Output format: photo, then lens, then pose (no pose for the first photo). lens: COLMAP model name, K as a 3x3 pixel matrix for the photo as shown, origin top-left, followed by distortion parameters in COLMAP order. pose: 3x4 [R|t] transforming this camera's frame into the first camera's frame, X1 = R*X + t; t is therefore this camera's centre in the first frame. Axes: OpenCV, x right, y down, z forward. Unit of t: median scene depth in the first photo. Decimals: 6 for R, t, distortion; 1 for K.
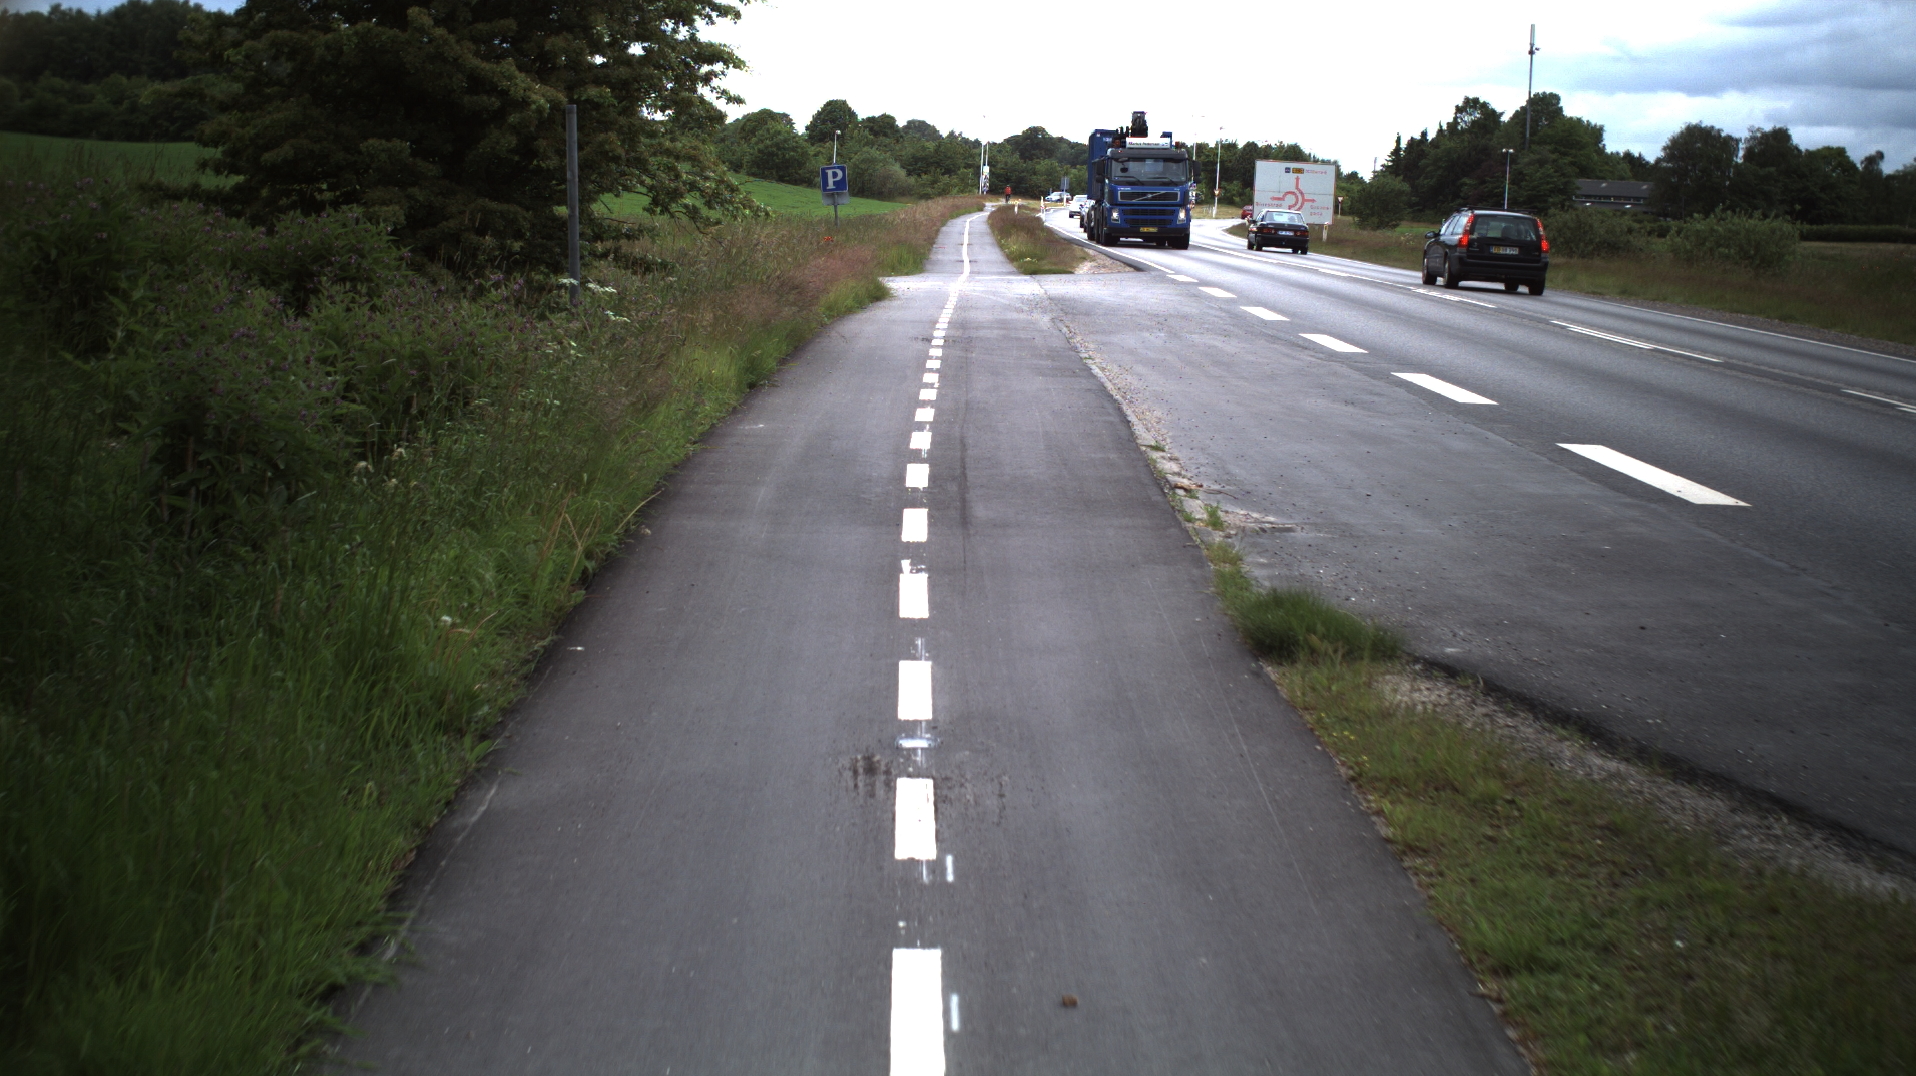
lens RADIAL K [[3255.8, 0, 967.9], [0, 3255.8, 531.5], [0, 0, 1]] dist [-0.189613, 0.000000]
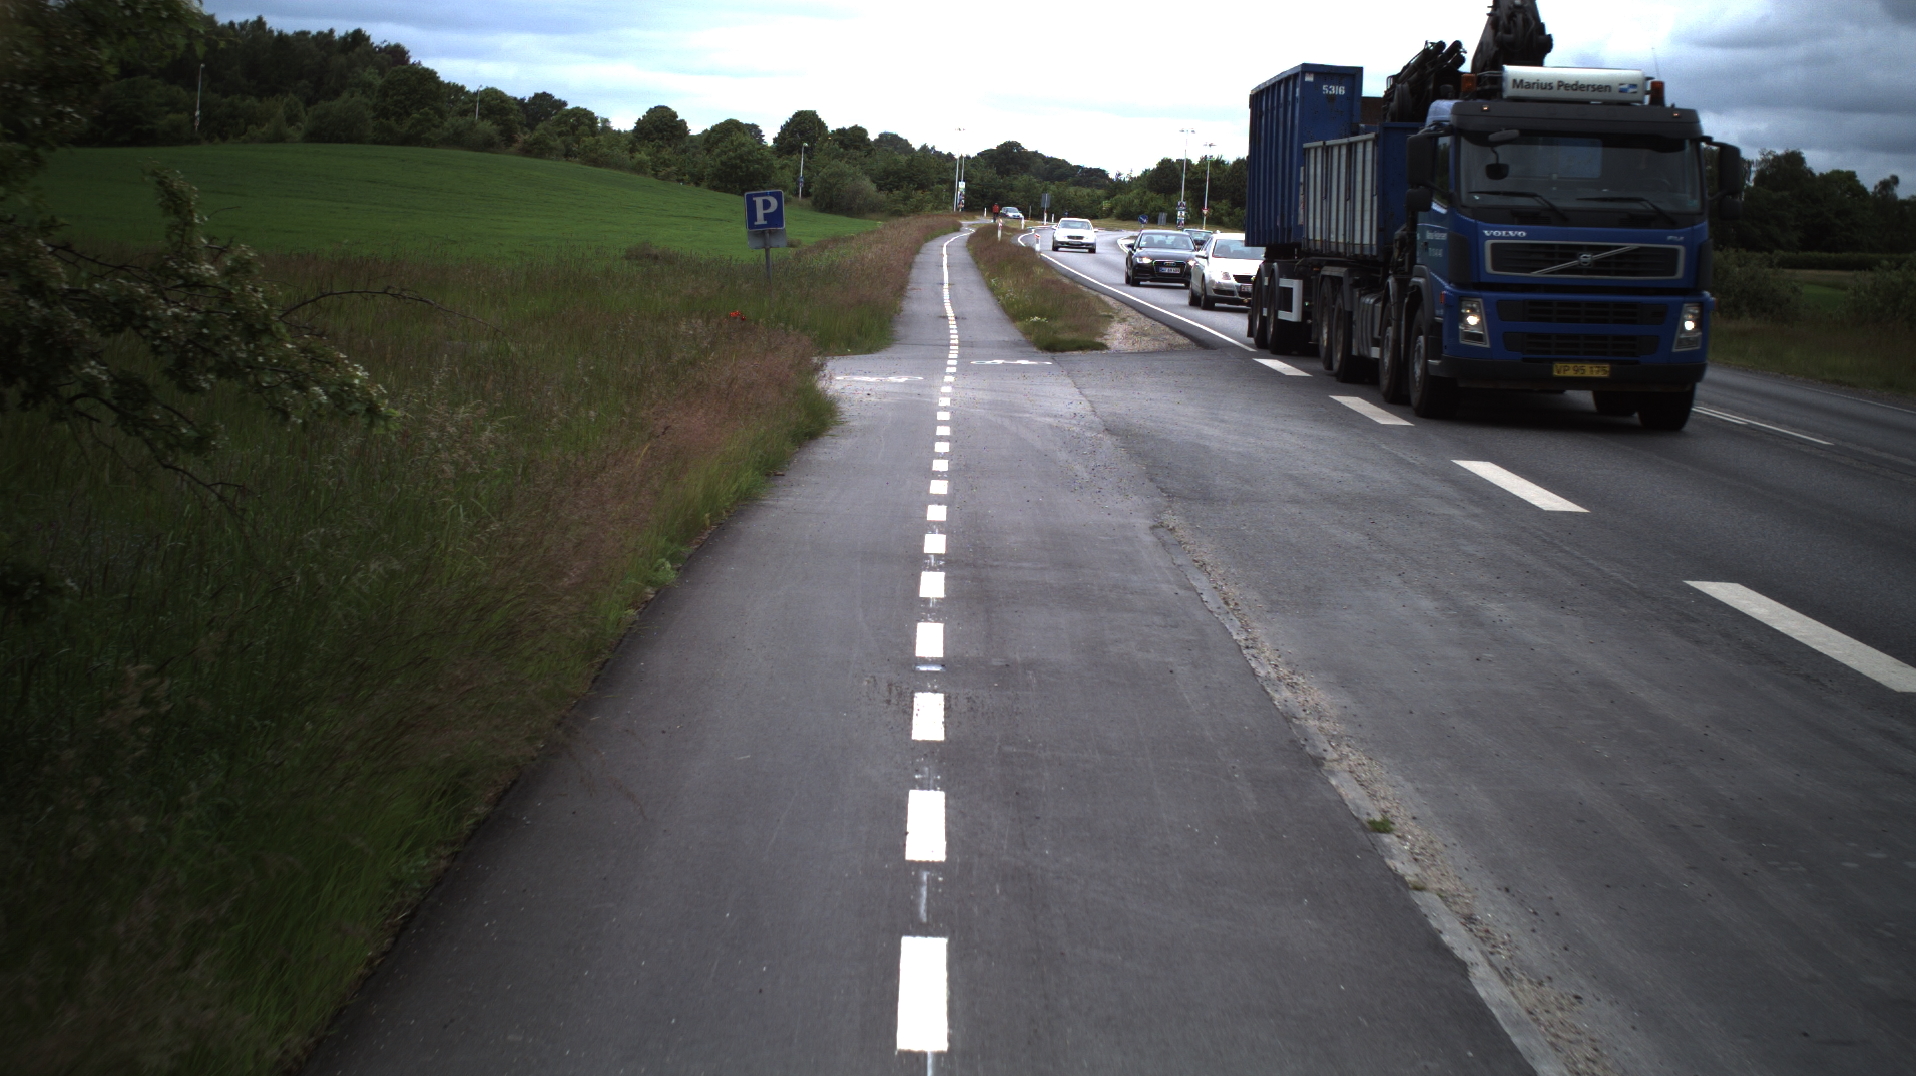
lens RADIAL K [[3253.7, 0, 970.0], [0, 3253.7, 551.9], [0, 0, 1]] dist [-0.185132, 0.000000]
pose [[0.999899, 0.009696, 0.010406, -0.004903], [-0.009717, 0.999951, 0.001922, -0.045446], [-0.010387, -0.002023, 0.999944, 0.382662]]
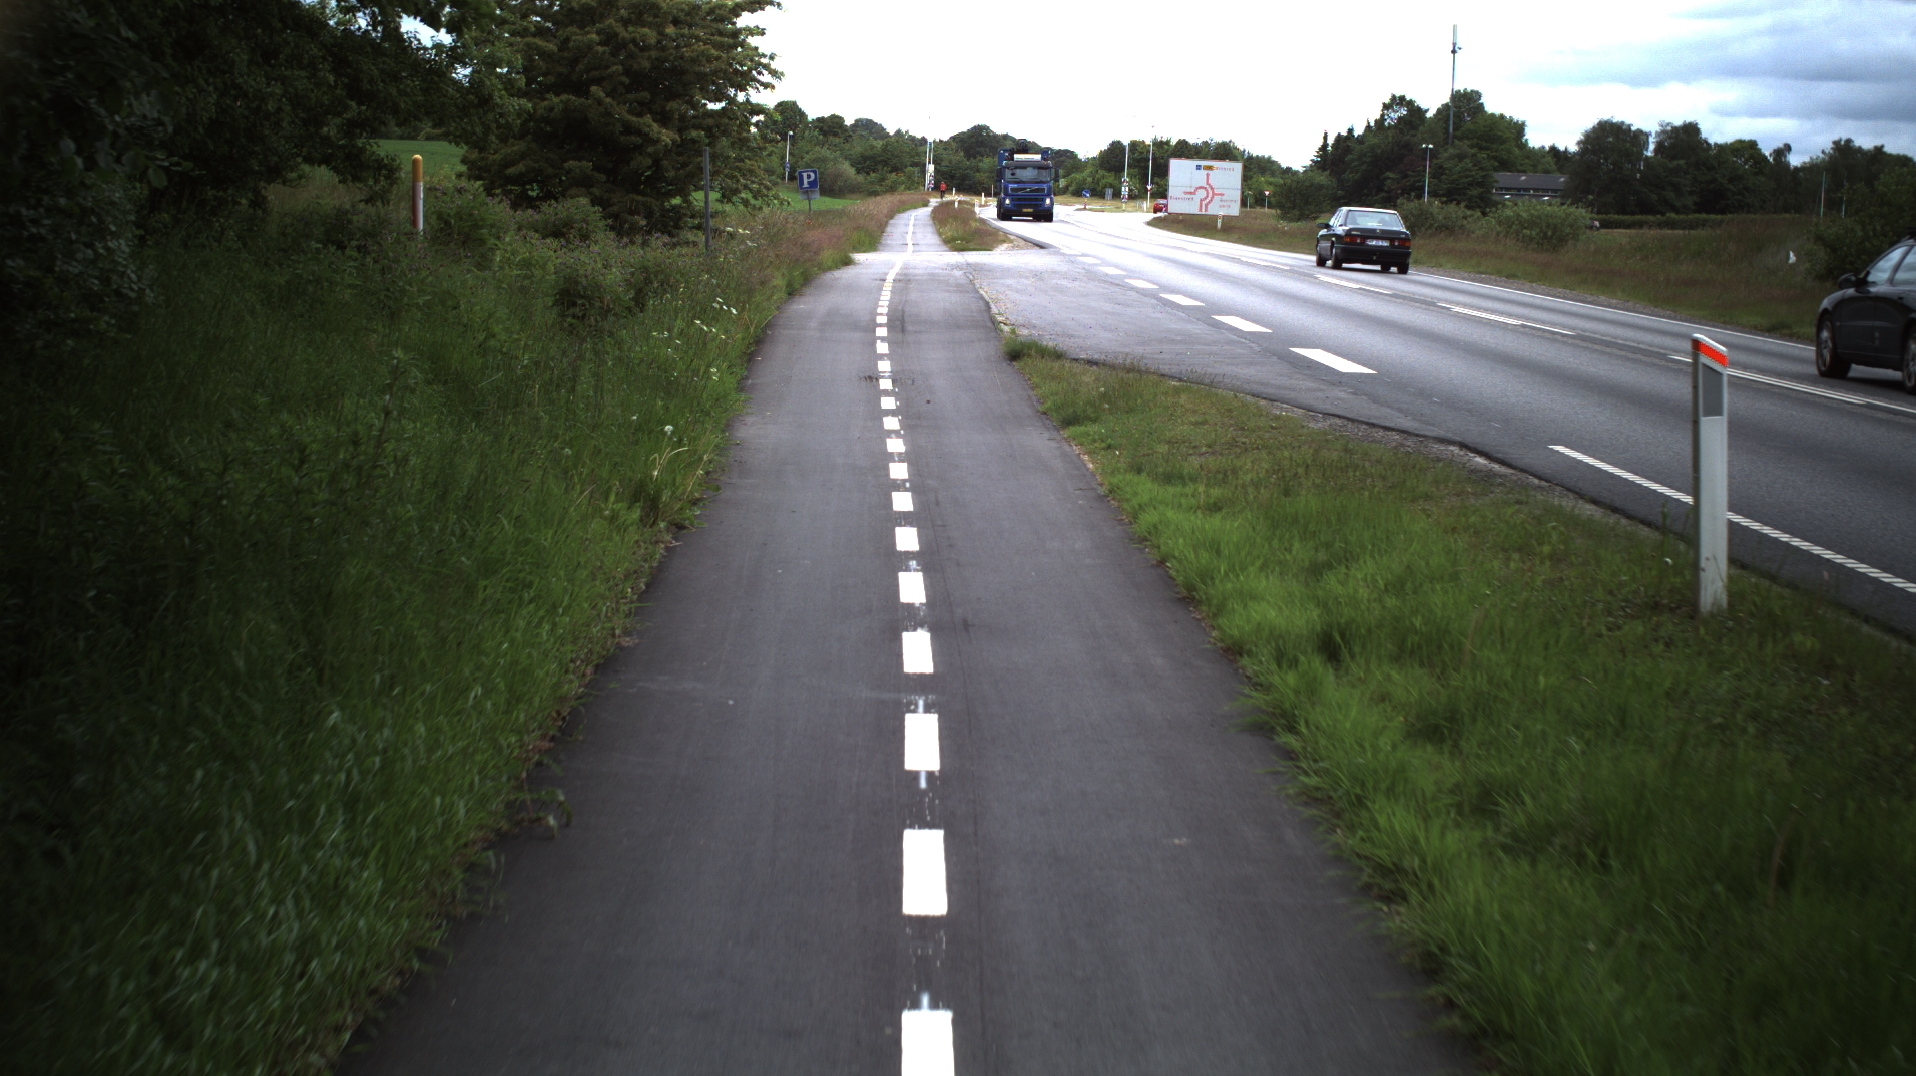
lens RADIAL K [[3255.8, 0, 949.0], [0, 3255.8, 546.2], [0, 0, 1]] dist [-0.189613, 0.000000]
pose [[0.999926, -0.007453, 0.009570, 0.002431], [0.007401, 0.999957, 0.005504, 0.039675], [-0.009610, -0.005433, 0.999939, -0.379489]]
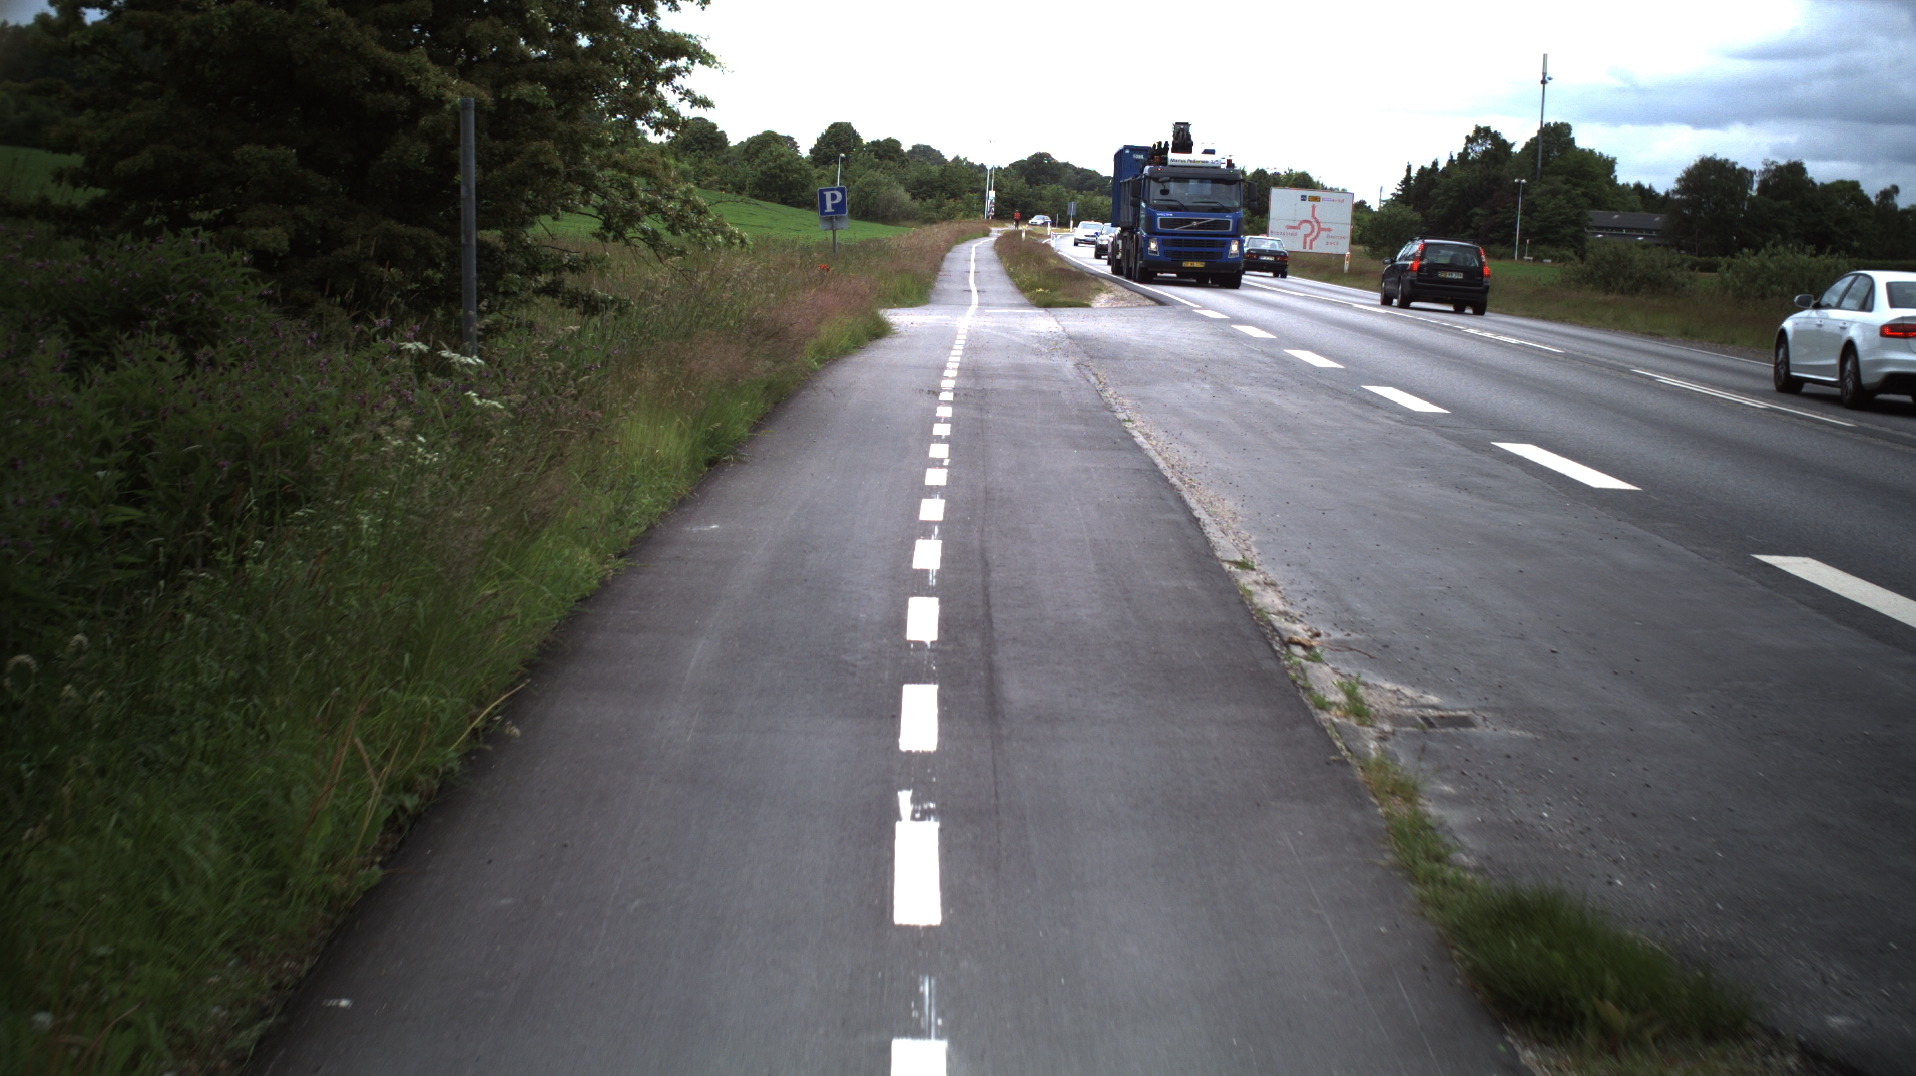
lens RADIAL K [[3255.8, 0, 968.9], [0, 3255.8, 533.4], [0, 0, 1]] dist [-0.189613, 0.000000]
pose [[0.999937, 0.011226, 0.000102, -0.001865], [-0.011225, 0.999913, -0.006933, -0.010125], [-0.000180, 0.006932, 0.999976, 0.094455]]
